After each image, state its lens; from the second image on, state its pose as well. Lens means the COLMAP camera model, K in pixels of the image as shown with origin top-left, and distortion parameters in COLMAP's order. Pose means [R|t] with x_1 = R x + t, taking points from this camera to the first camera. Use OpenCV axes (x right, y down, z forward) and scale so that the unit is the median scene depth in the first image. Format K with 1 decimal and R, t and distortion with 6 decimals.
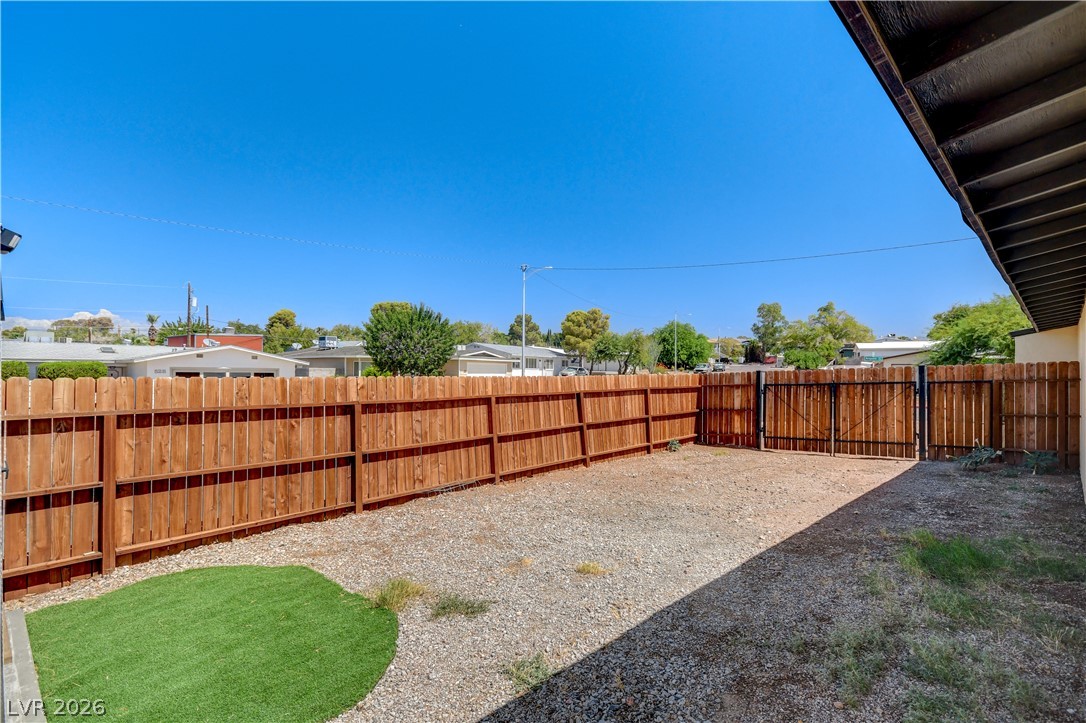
lens RADIAL K [[544.4, 0, 540.4], [0, 544.4, 368.0], [0, 0, 1]] dist [0.003082, 0.001495]
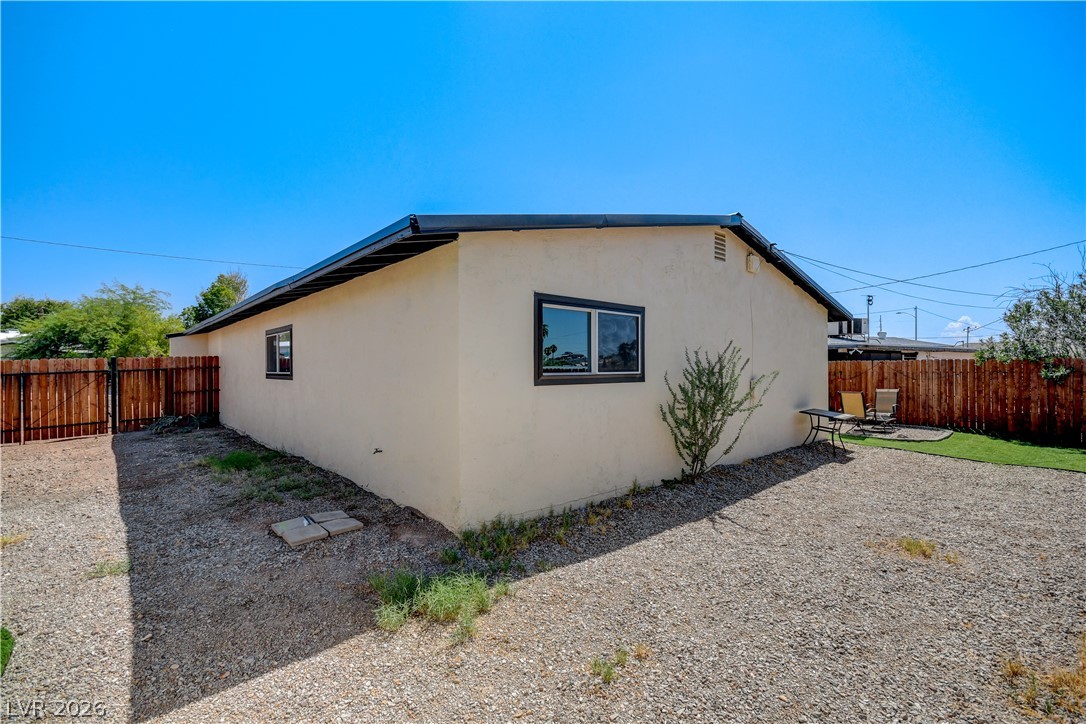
lens RADIAL K [[489.1, 0, 536.4], [0, 489.1, 369.6], [0, 0, 1]] dist [-0.003960, -0.001751]
pose [[0.091951, -0.013573, 0.995671, -0.301781], [-0.002482, 0.999901, 0.013860, 0.004926], [-0.995760, -0.003746, 0.091908, -0.054729]]
